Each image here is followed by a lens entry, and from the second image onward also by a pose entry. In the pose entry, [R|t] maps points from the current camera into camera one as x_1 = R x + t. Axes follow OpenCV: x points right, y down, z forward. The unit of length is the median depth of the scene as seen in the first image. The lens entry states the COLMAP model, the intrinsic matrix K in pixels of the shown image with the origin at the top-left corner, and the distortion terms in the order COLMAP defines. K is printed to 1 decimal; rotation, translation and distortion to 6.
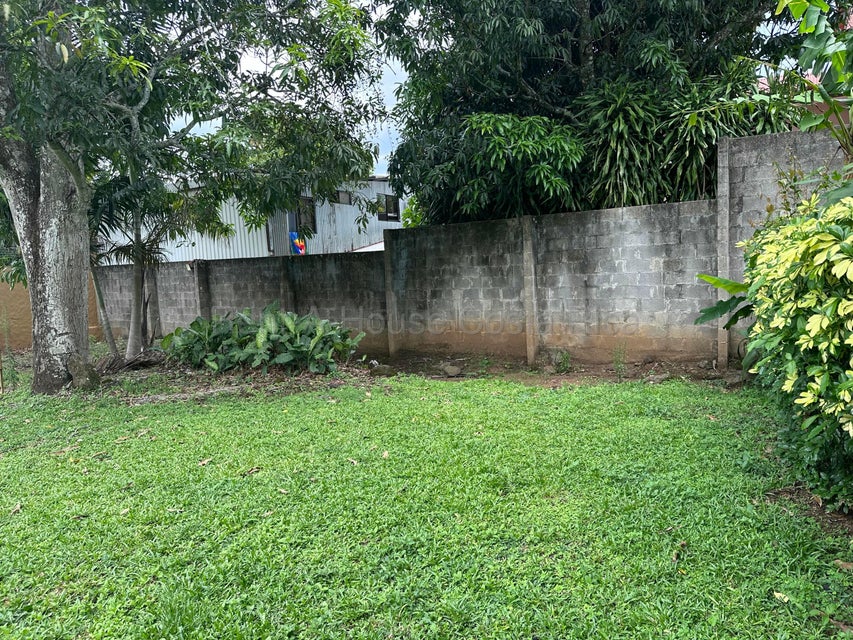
lens RADIAL K [[603.9, 0, 426.5], [0, 603.9, 321.4], [0, 0, 1]] dist [0.017702, -0.021120]
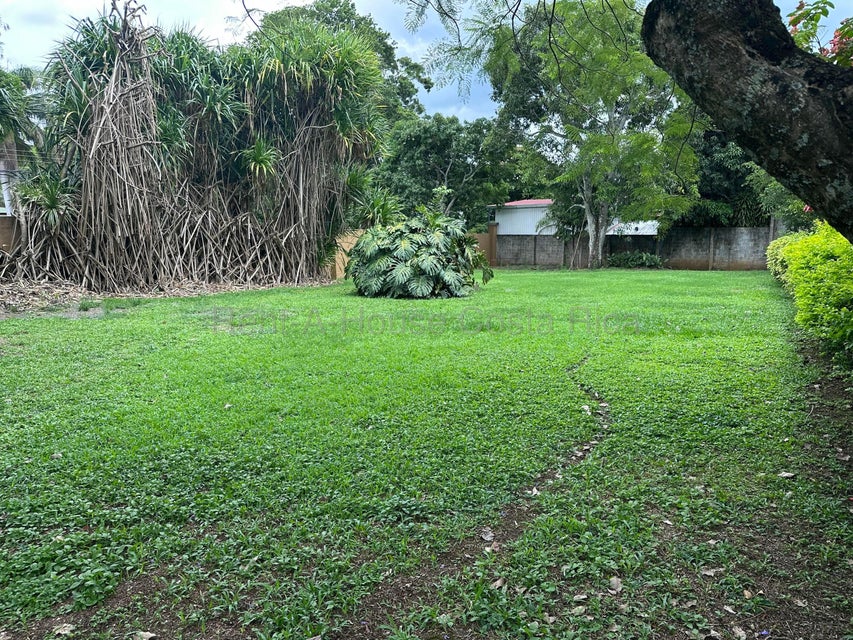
lens RADIAL K [[603.9, 0, 429.9], [0, 603.9, 318.2], [0, 0, 1]] dist [0.017702, -0.021120]
pose [[0.997170, 0.068474, 0.031035, -1.491034], [-0.068832, 0.997572, 0.010638, 0.406673], [-0.030232, -0.012744, 0.999462, -2.366695]]
